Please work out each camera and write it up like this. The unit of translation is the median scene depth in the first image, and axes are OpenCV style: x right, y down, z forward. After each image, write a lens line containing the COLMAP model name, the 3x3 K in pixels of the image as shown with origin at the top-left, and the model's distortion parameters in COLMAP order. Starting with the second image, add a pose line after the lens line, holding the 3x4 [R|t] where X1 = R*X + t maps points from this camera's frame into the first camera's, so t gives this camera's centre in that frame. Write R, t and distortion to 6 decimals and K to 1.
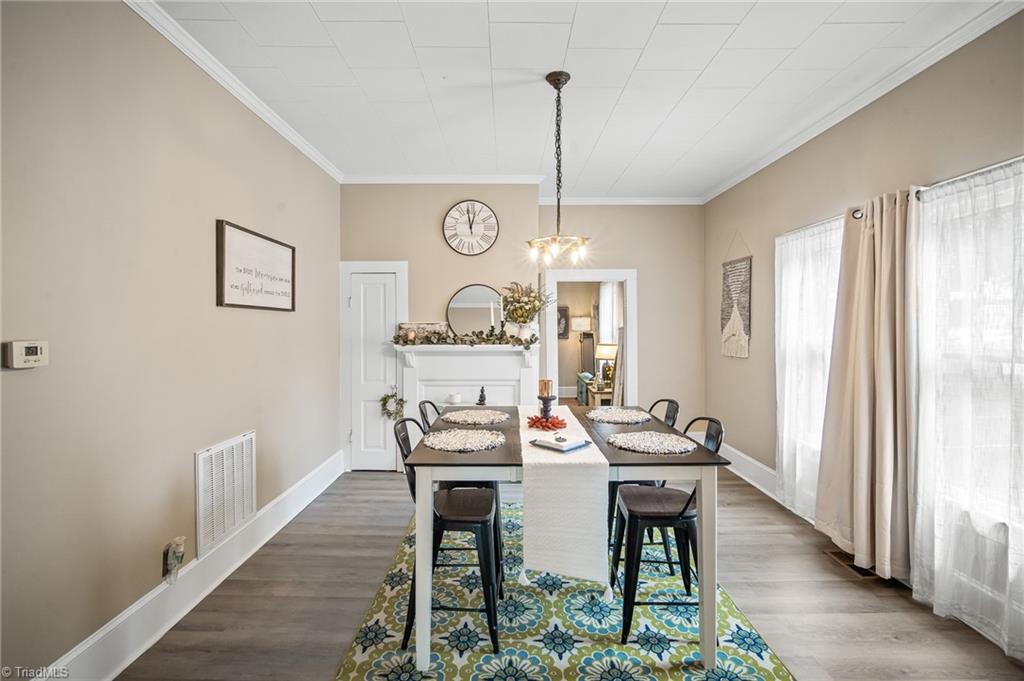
lens RADIAL K [[458.6, 0, 509.3], [0, 458.6, 329.2], [0, 0, 1]] dist [-0.022003, 0.000490]
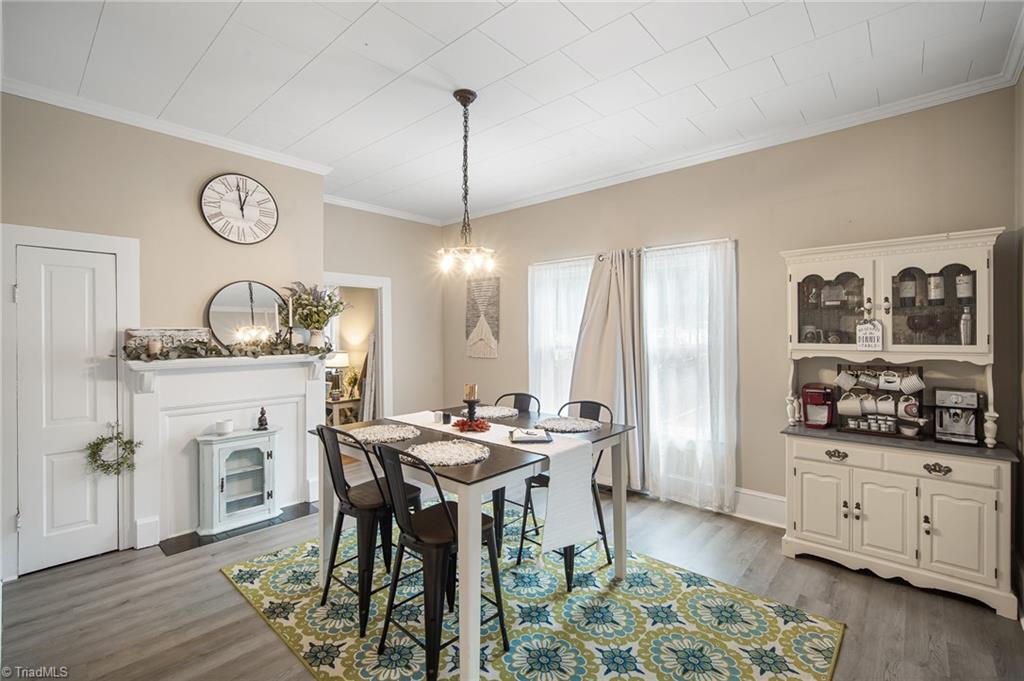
lens RADIAL K [[448.0, 0, 512.6], [0, 448.0, 332.1], [0, 0, 1]] dist [-0.018373, 0.000460]
pose [[0.670079, -0.000273, 0.742289, -0.357562], [0.007734, 0.999948, -0.006614, 0.000195], [-0.742249, 0.010173, 0.670047, 0.145217]]
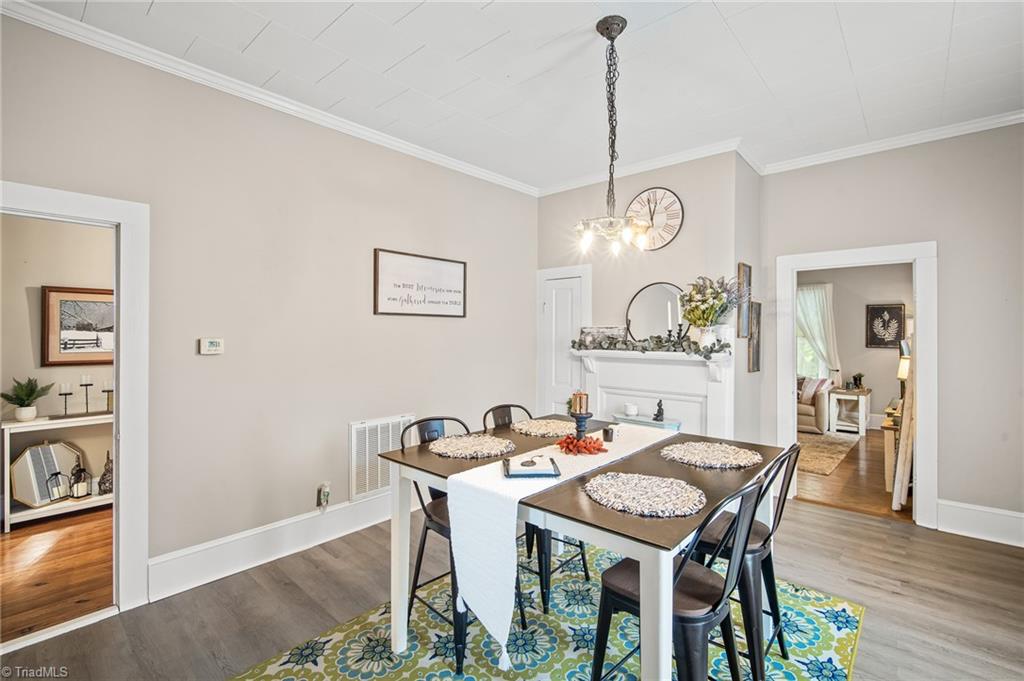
lens RADIAL K [[457.9, 0, 507.6], [0, 457.9, 332.1], [0, 0, 1]] dist [-0.015726, 0.000029]
pose [[0.739729, 0.001210, -0.672904, 0.318812], [-0.005707, 0.999974, -0.004475, 0.002448], [0.672881, 0.007151, 0.739716, 0.169581]]
